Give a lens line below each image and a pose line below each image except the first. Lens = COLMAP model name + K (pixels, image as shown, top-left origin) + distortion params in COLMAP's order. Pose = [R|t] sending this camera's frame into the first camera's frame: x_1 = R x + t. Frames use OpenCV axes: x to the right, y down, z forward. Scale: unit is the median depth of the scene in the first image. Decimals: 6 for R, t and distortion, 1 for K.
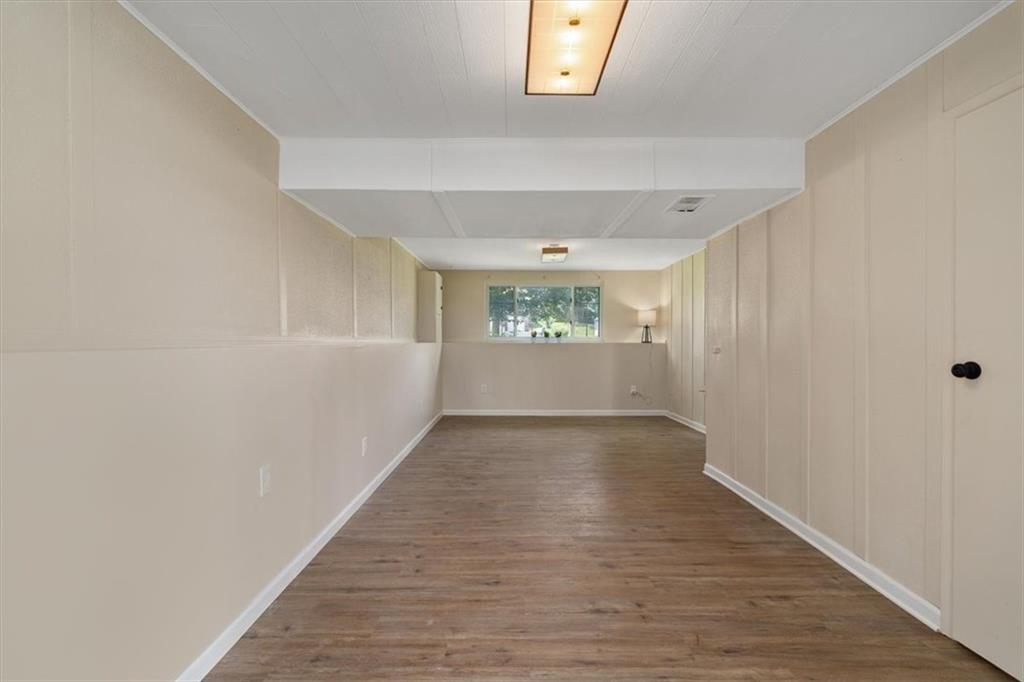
lens RADIAL K [[460.2, 0, 513.3], [0, 460.2, 342.7], [0, 0, 1]] dist [0.000407, 0.000062]
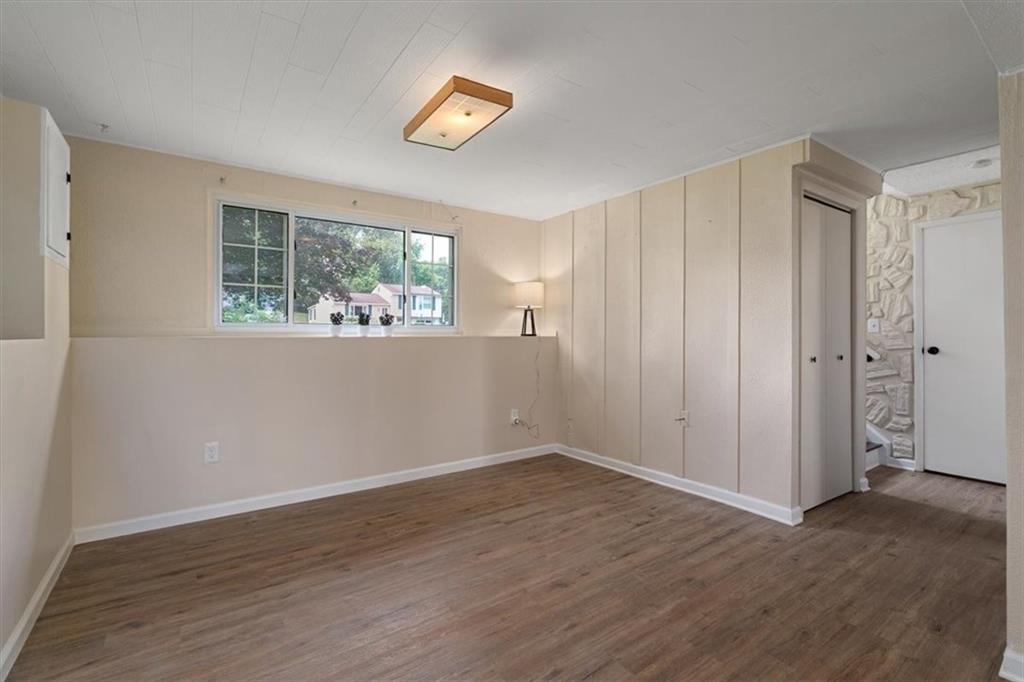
lens RADIAL K [[460.2, 0, 508.6], [0, 460.2, 333.9], [0, 0, 1]] dist [0.000407, 0.000062]
pose [[0.820487, -0.001873, 0.571661, -0.080971], [0.003958, 0.999989, -0.002403, -0.001202], [-0.571651, 0.004234, 0.820486, 0.520674]]
